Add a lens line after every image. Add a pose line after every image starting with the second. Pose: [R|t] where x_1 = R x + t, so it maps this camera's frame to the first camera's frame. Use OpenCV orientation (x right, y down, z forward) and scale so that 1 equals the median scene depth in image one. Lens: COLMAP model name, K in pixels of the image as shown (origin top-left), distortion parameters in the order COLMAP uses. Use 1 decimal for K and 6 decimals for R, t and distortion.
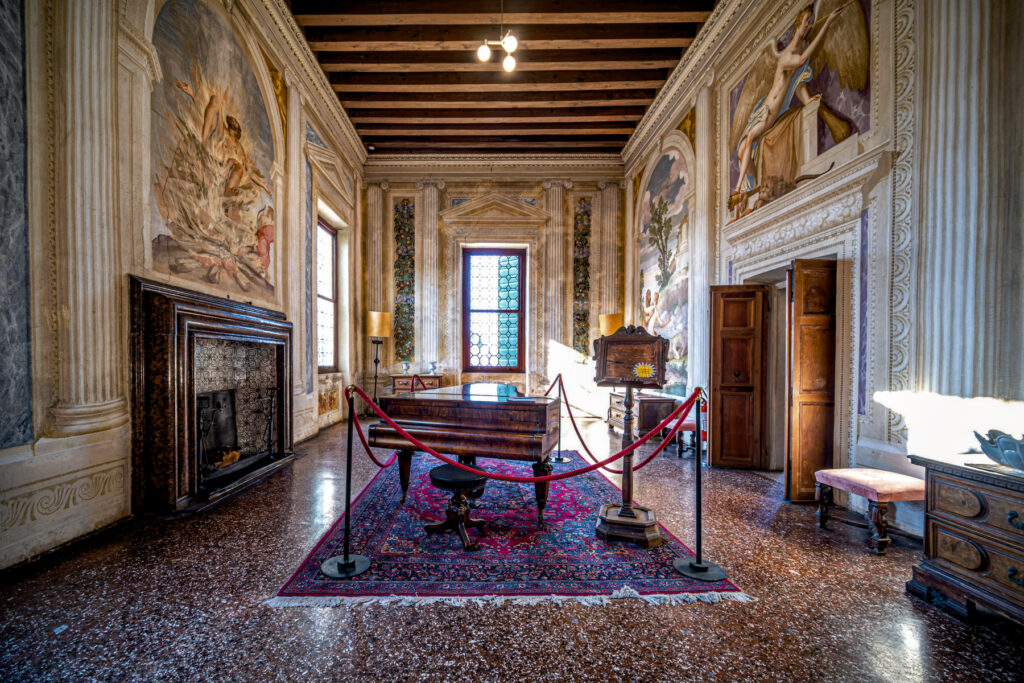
lens RADIAL K [[428.6, 0, 511.8], [0, 428.6, 363.9], [0, 0, 1]] dist [0.001268, -0.000085]
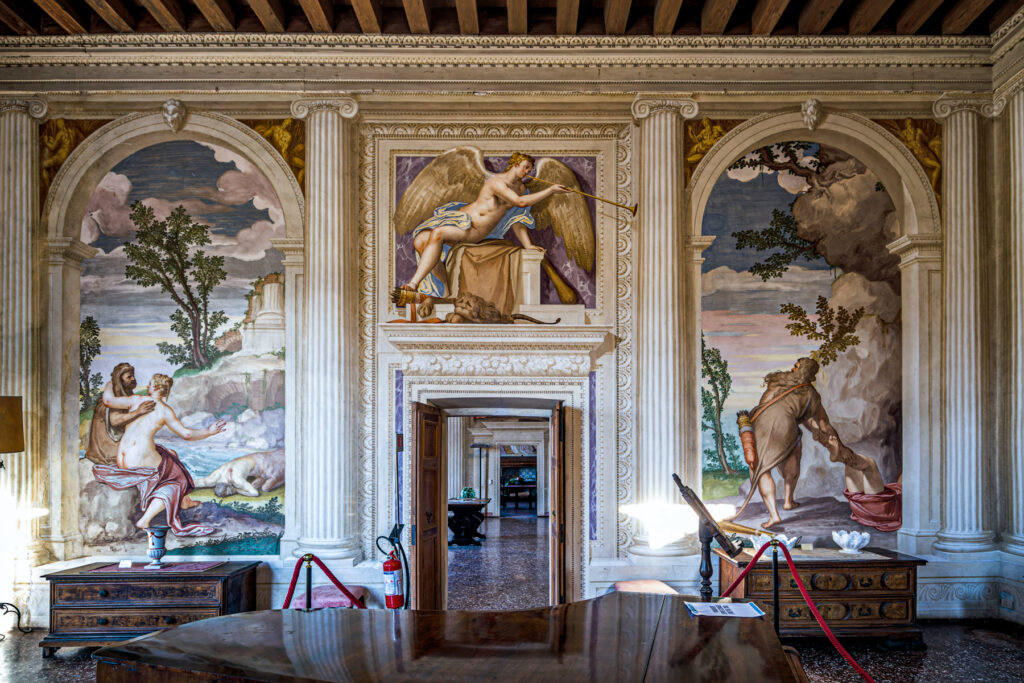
lens RADIAL K [[428.6, 0, 511.8], [0, 428.6, 363.9], [0, 0, 1]] dist [0.001268, -0.000085]
pose [[0.060940, 0.002954, 0.998137, -0.361830], [0.015868, 0.999866, -0.003928, -0.335200], [-0.998015, 0.016078, 0.060885, 1.017420]]
